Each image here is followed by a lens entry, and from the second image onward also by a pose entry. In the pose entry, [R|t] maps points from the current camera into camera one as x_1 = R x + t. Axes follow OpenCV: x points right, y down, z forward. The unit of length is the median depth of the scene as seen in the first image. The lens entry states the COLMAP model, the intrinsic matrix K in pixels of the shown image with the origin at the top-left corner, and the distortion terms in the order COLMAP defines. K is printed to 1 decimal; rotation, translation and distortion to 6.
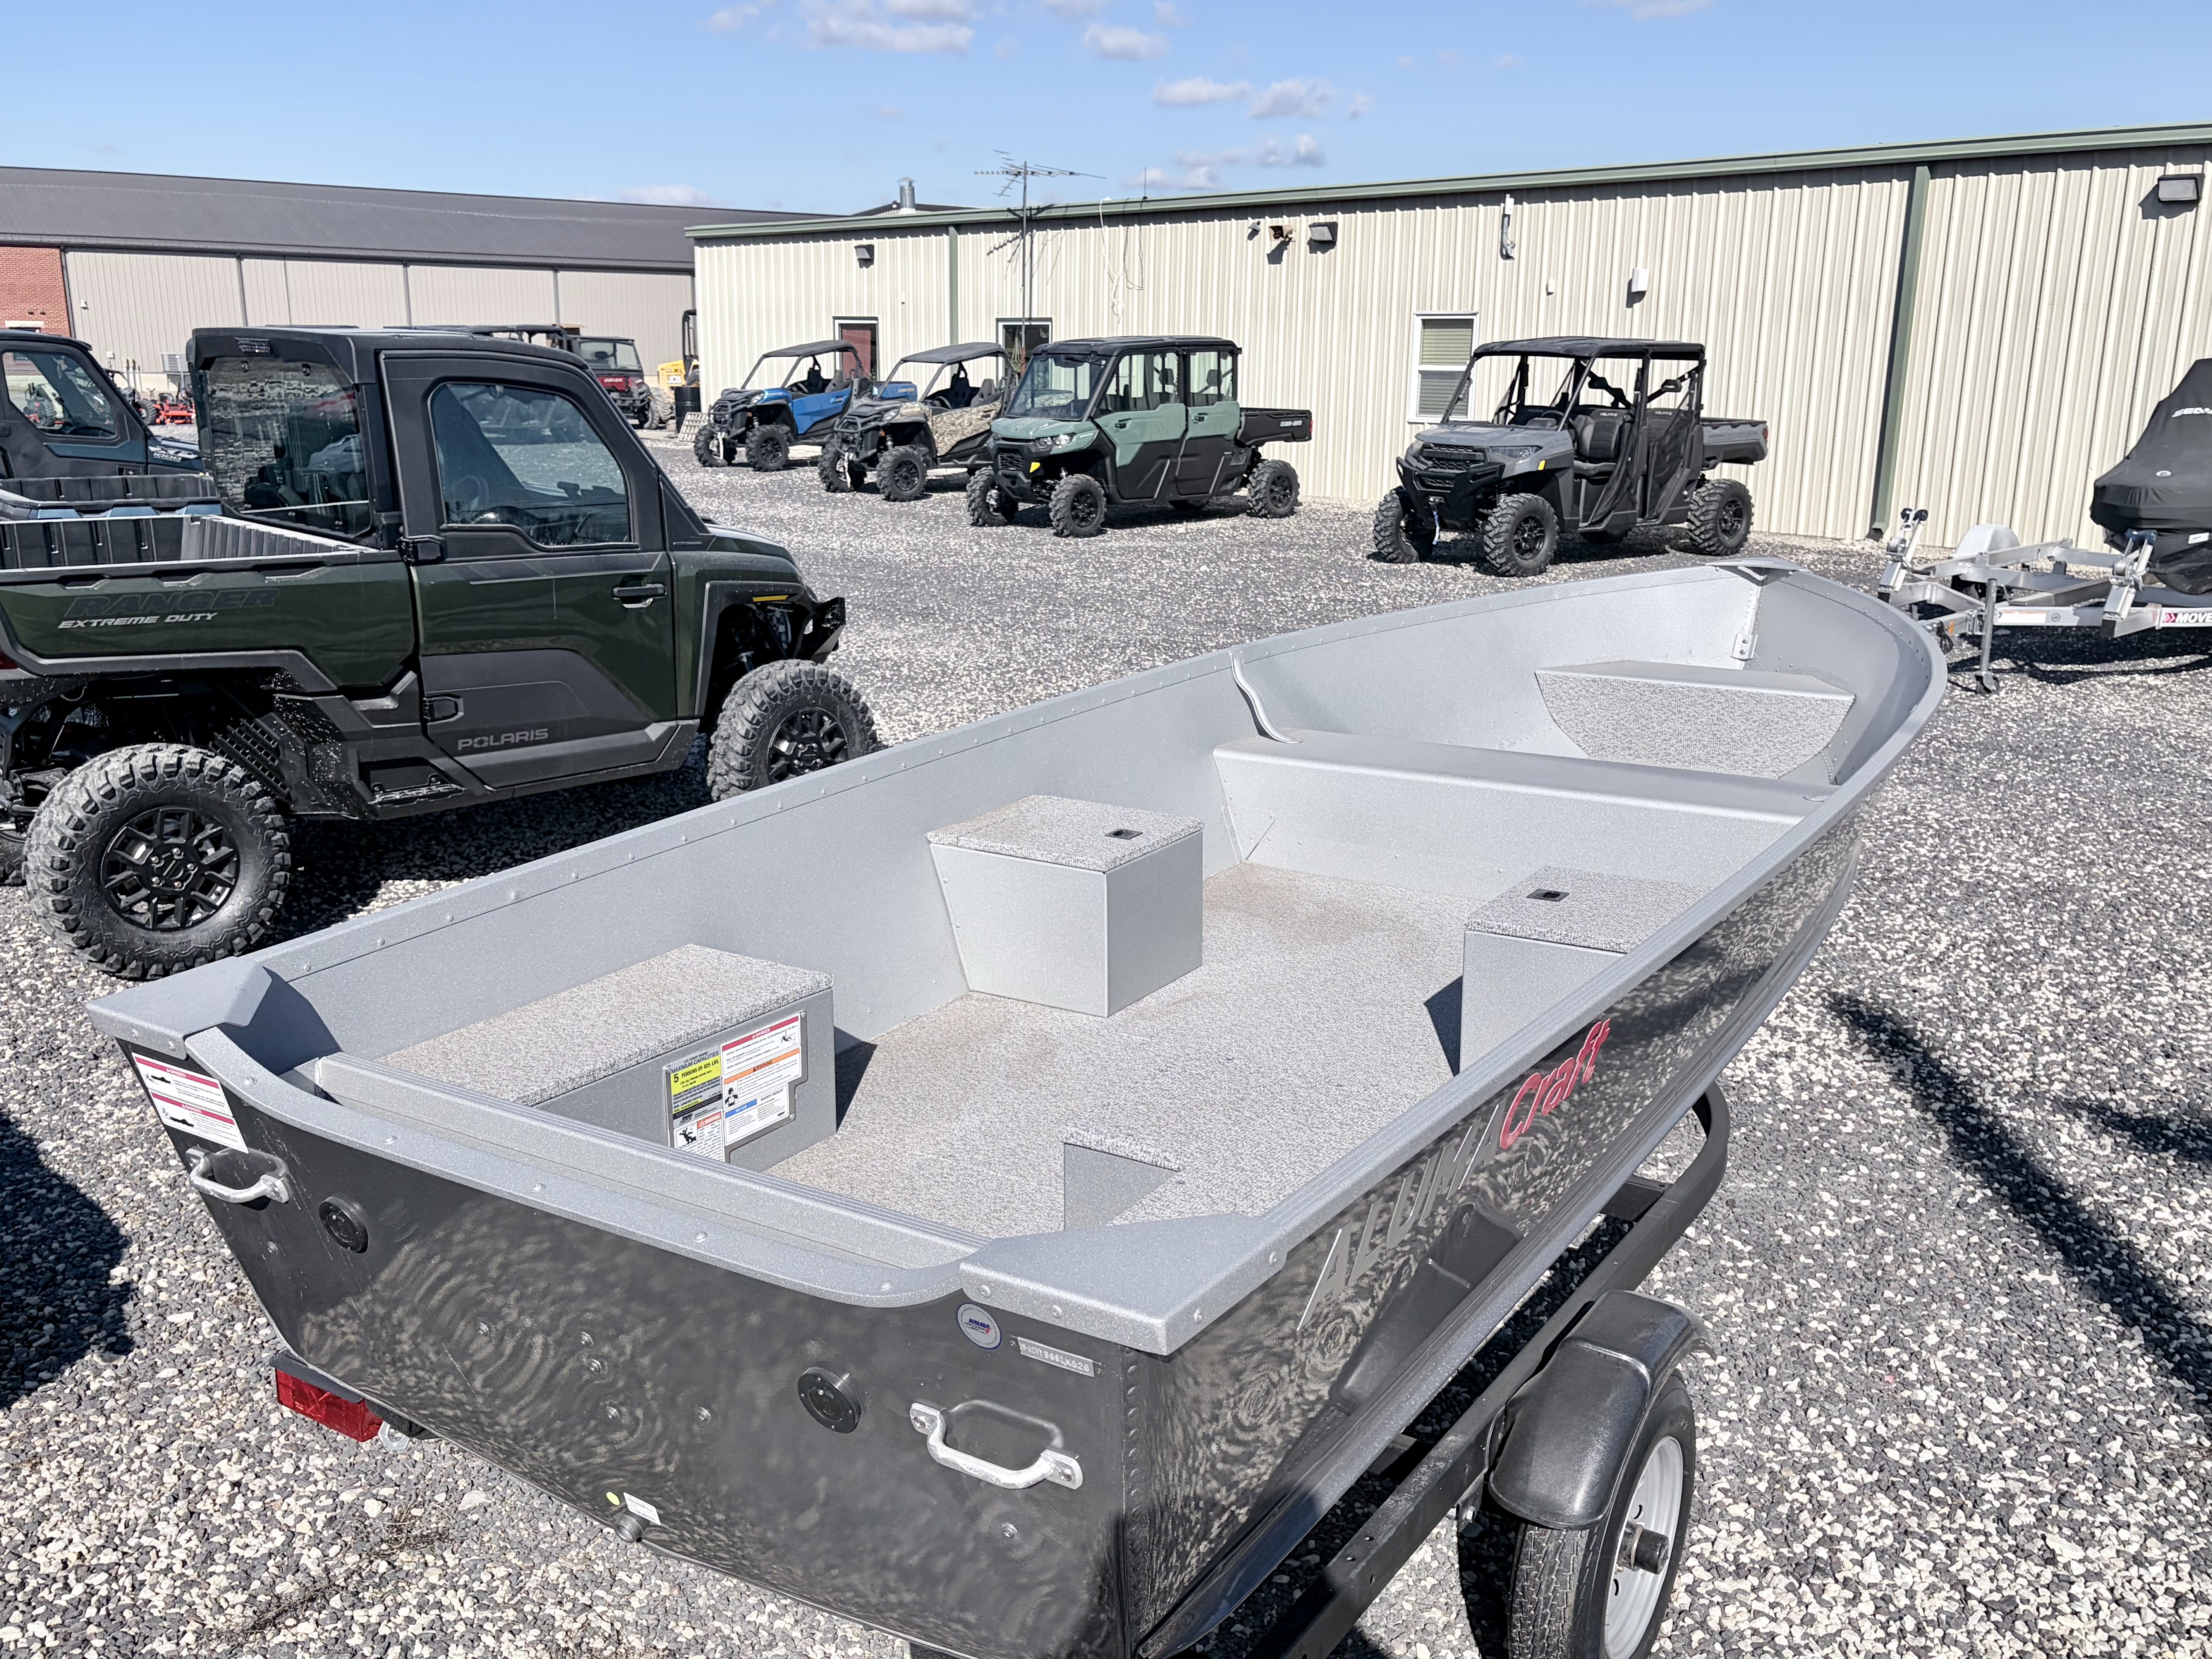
lens RADIAL K [[1863.0, 0, 1106.4], [0, 1863.0, 831.9], [0, 0, 1]] dist [0.063537, 0.004922]
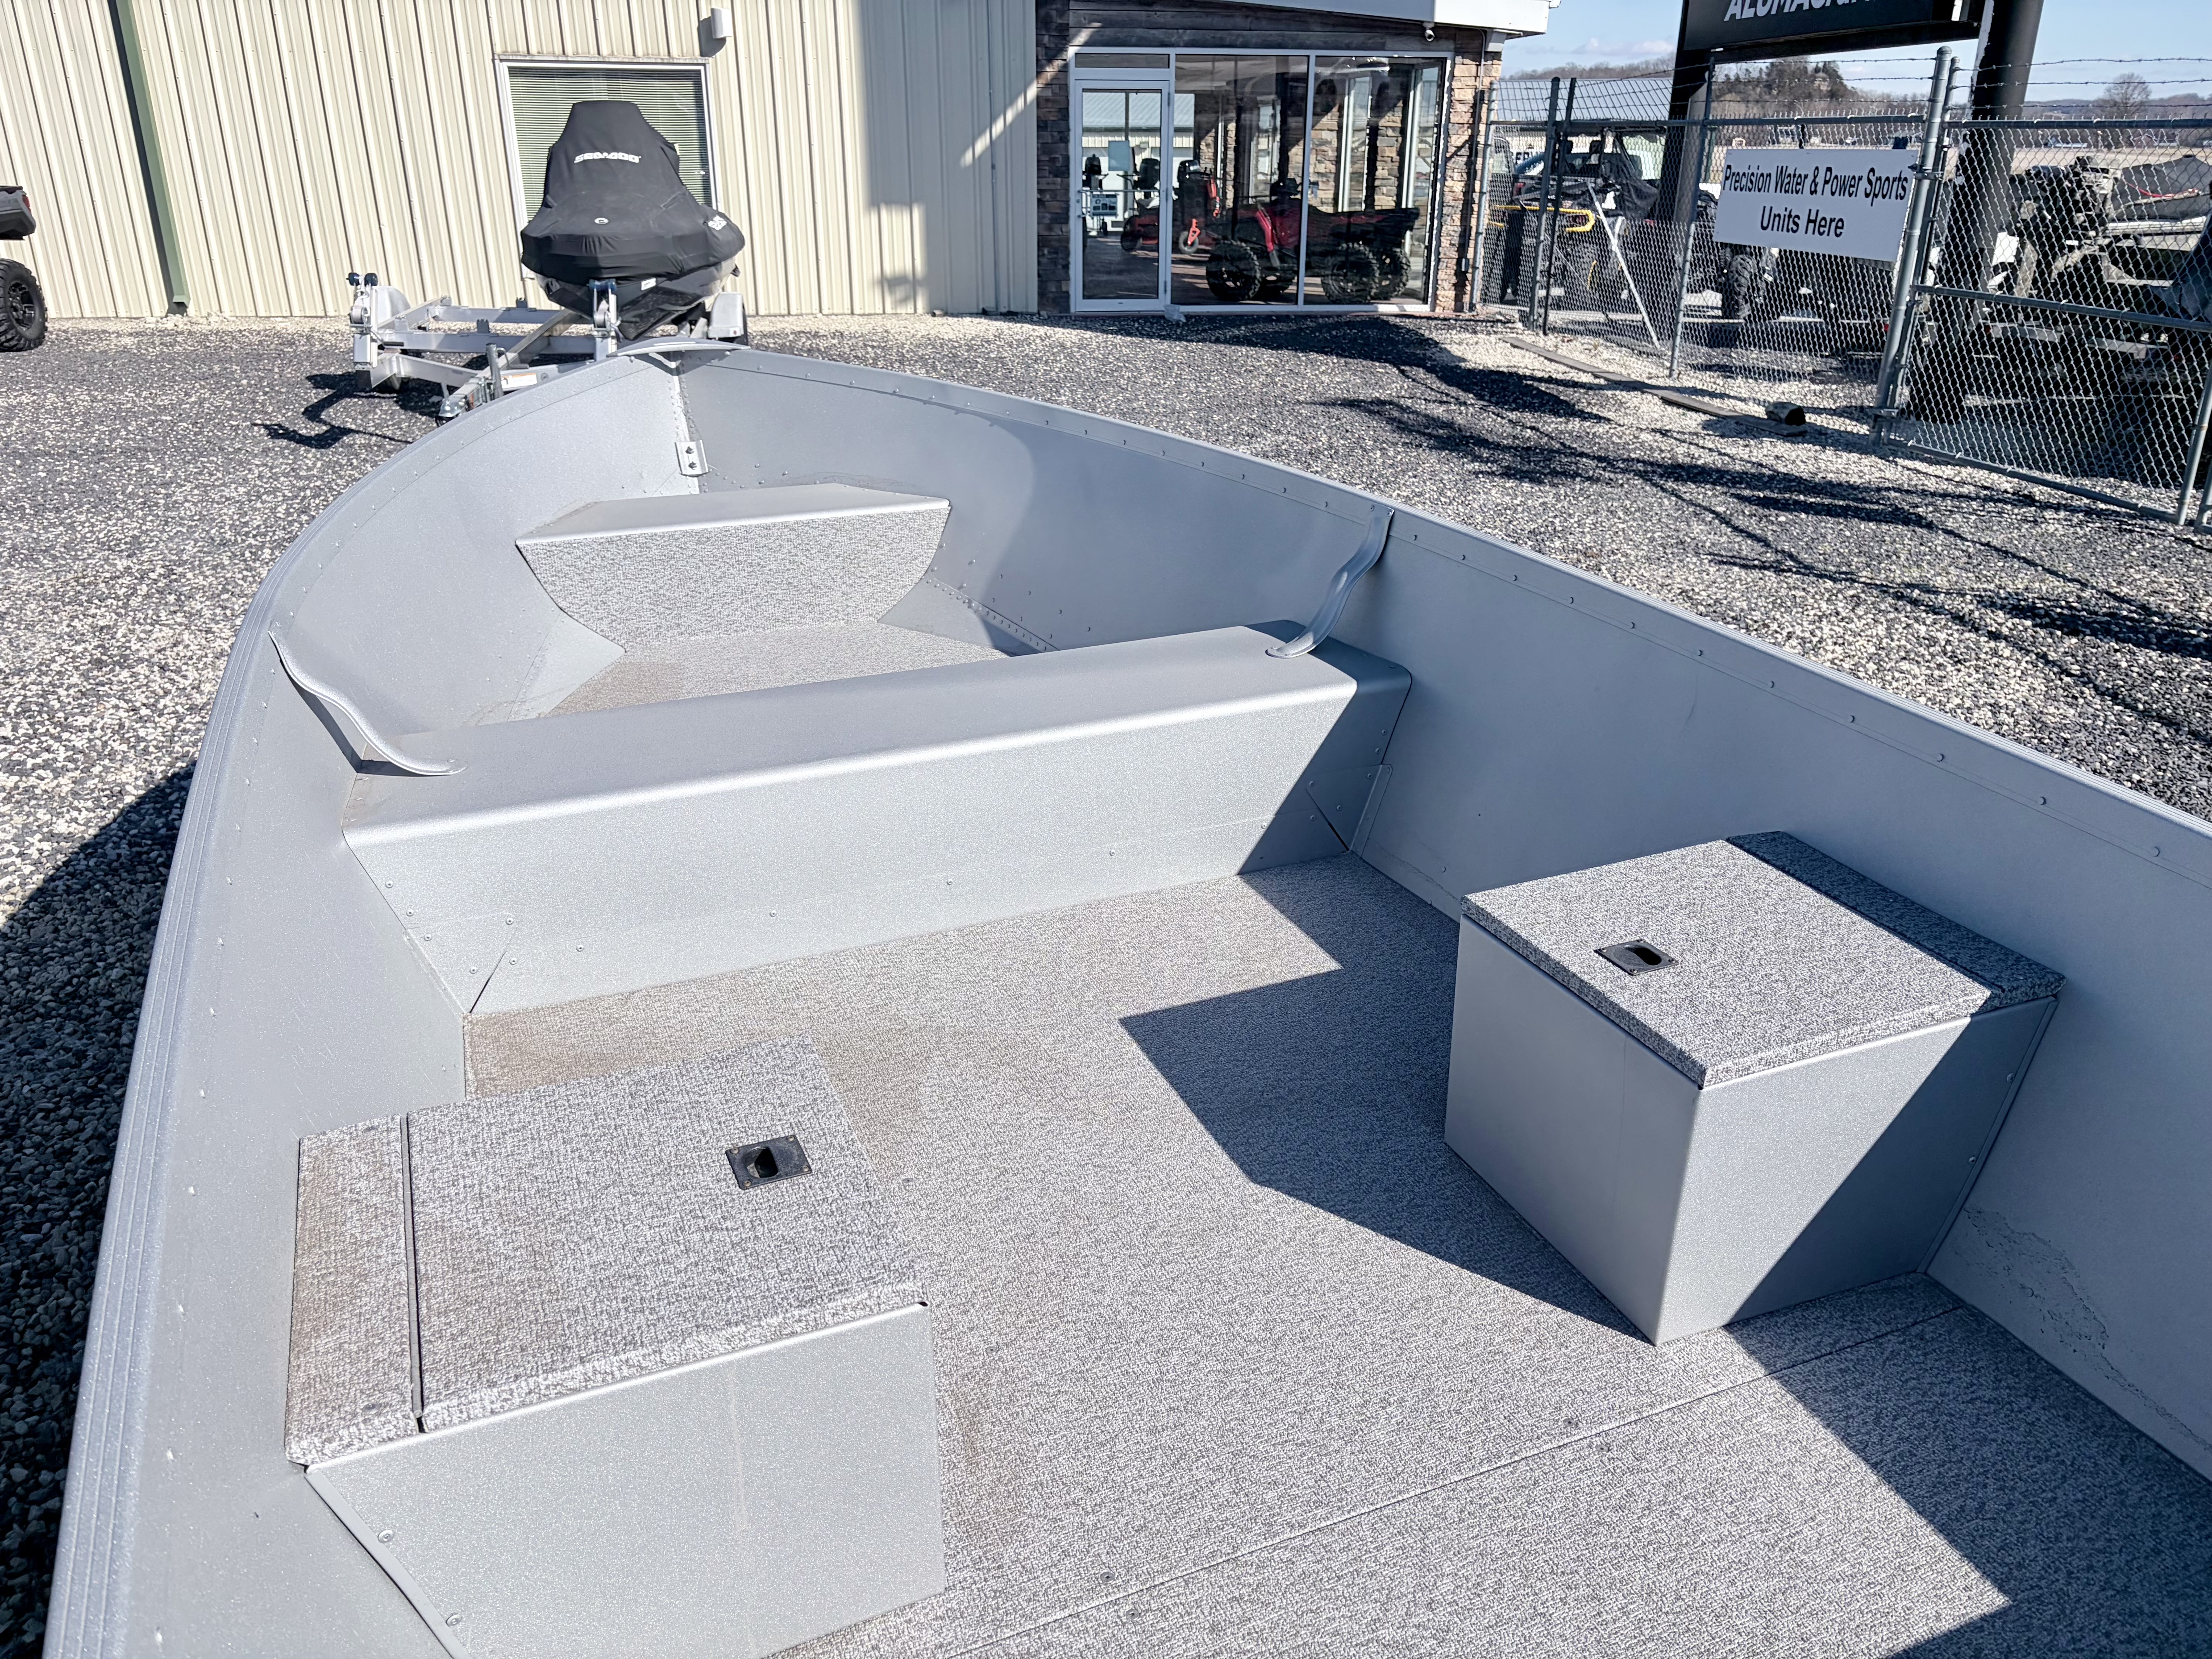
lens RADIAL K [[1696.4, 0, 1106.3], [0, 1696.4, 834.1], [0, 0, 1]] dist [-0.006315, -0.017687]
pose [[0.561606, -0.325069, 0.760874, -0.075618], [0.205385, 0.945579, 0.252384, -0.051211], [-0.801508, 0.014532, 0.597807, 0.249994]]
